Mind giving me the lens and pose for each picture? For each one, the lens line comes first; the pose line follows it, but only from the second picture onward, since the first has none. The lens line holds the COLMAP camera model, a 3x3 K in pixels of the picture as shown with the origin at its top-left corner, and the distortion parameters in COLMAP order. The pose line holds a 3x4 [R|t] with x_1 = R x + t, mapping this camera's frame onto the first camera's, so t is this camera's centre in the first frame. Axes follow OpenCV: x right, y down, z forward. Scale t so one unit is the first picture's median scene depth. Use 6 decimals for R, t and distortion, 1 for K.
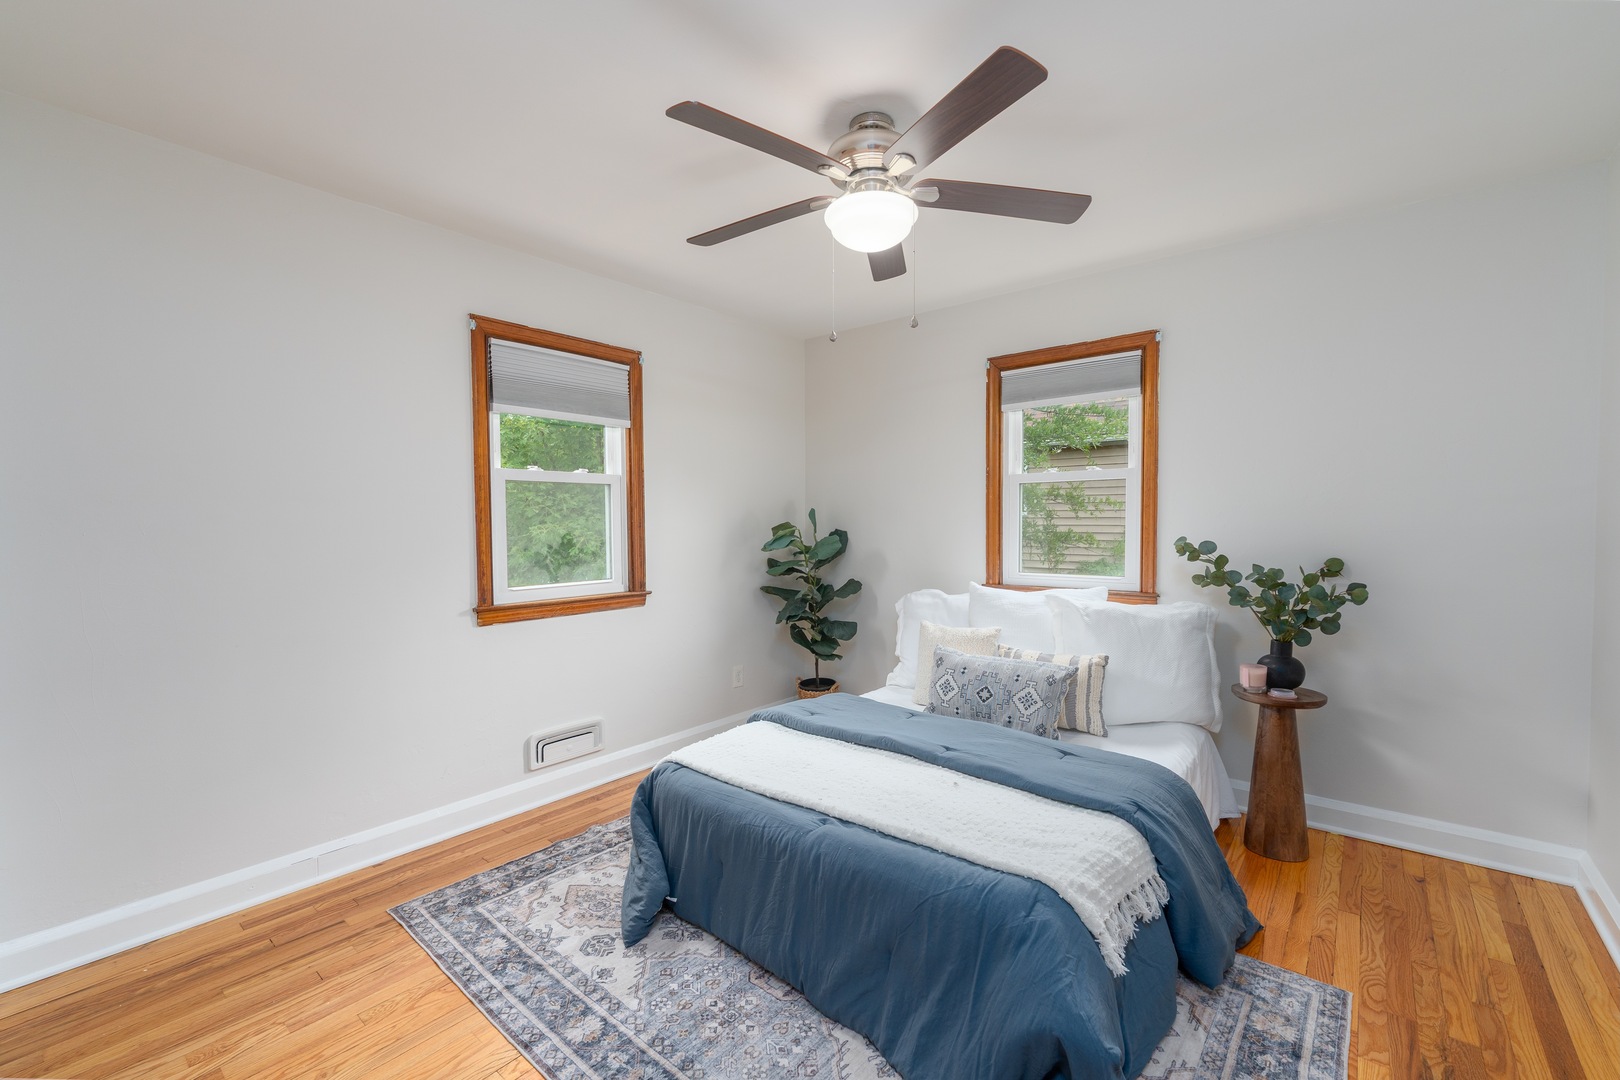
lens RADIAL K [[672.3, 0, 820.6], [0, 672.3, 540.0], [0, 0, 1]] dist [-0.000817, -0.000276]
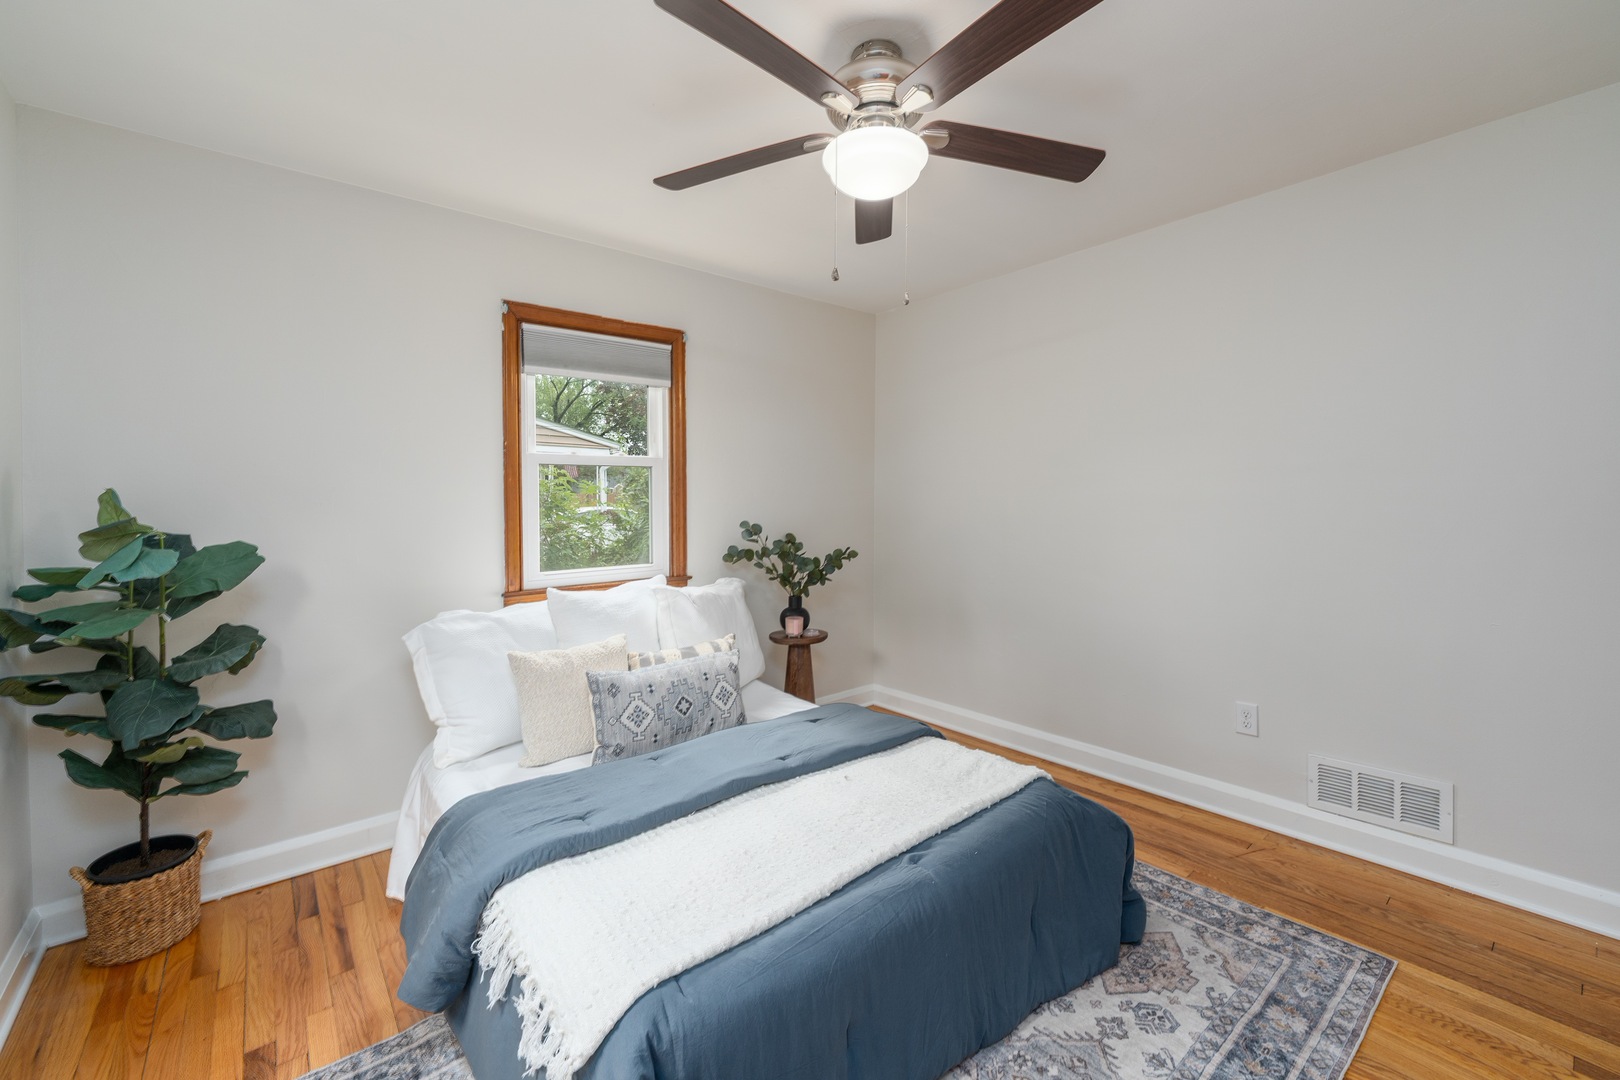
lens RADIAL K [[672.3, 0, 817.4], [0, 672.3, 527.4], [0, 0, 1]] dist [-0.000817, -0.000276]
pose [[0.179794, -0.032236, 0.983176, -0.562591], [0.043118, 0.998761, 0.024862, -0.016742], [-0.982759, 0.037923, 0.180961, 0.643227]]
